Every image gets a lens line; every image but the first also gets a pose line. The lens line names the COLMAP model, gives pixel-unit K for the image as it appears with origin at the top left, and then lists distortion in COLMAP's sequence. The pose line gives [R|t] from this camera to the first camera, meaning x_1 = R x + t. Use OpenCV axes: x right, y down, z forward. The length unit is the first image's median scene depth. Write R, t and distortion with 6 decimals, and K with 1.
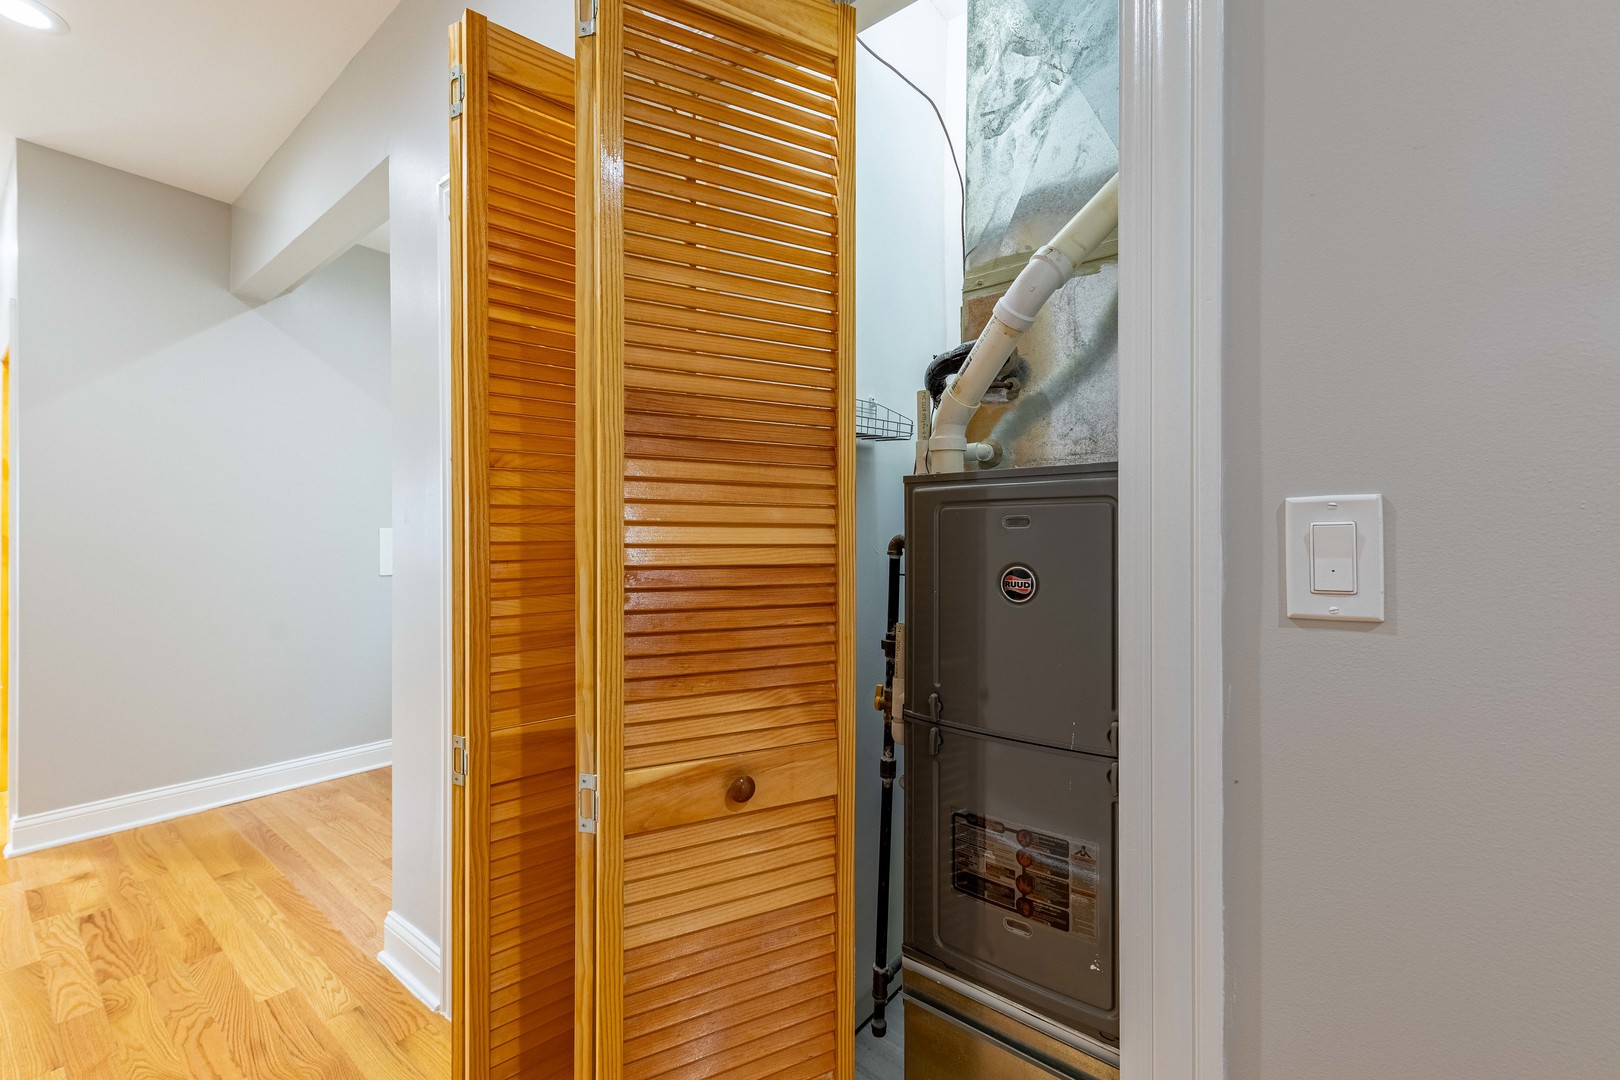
lens RADIAL K [[655.6, 0, 810.0], [0, 655.6, 540.0], [0, 0, 1]] dist [0.000818, 0.000209]
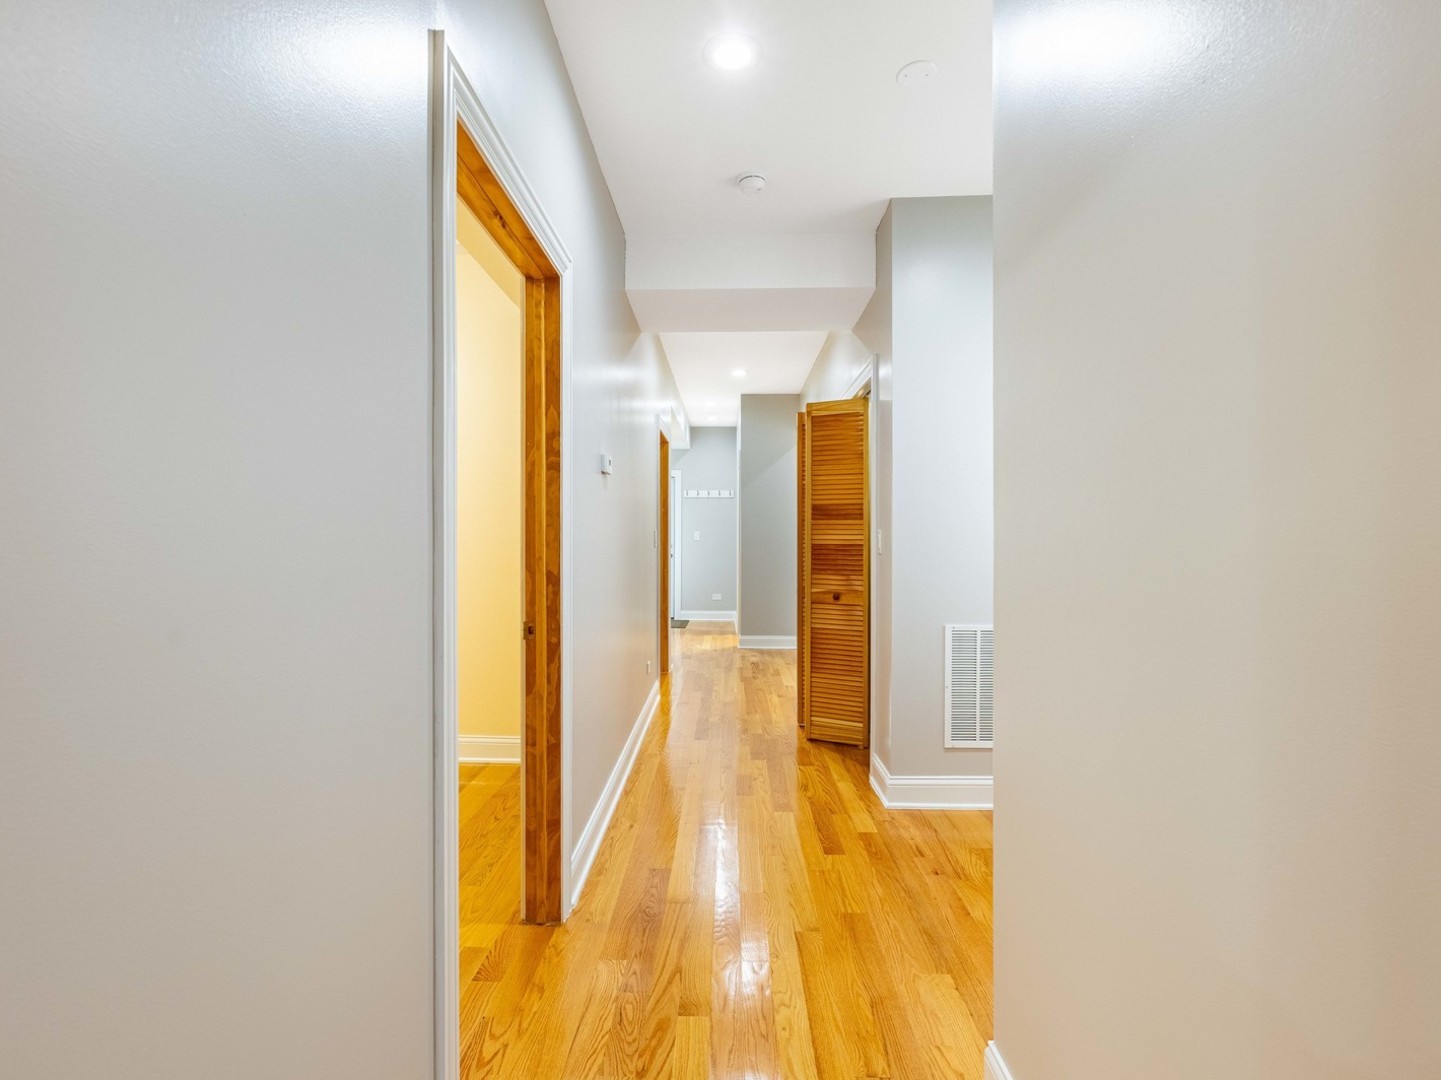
lens RADIAL K [[683.7, 0, 725.1], [0, 683.7, 515.2], [0, 0, 1]] dist [0.004381, 0.000256]
pose [[0.600111, -0.018389, -0.799705, 2.919643], [-0.003422, 0.999668, -0.025555, -0.031647], [0.799909, 0.018073, 0.599849, -2.163701]]
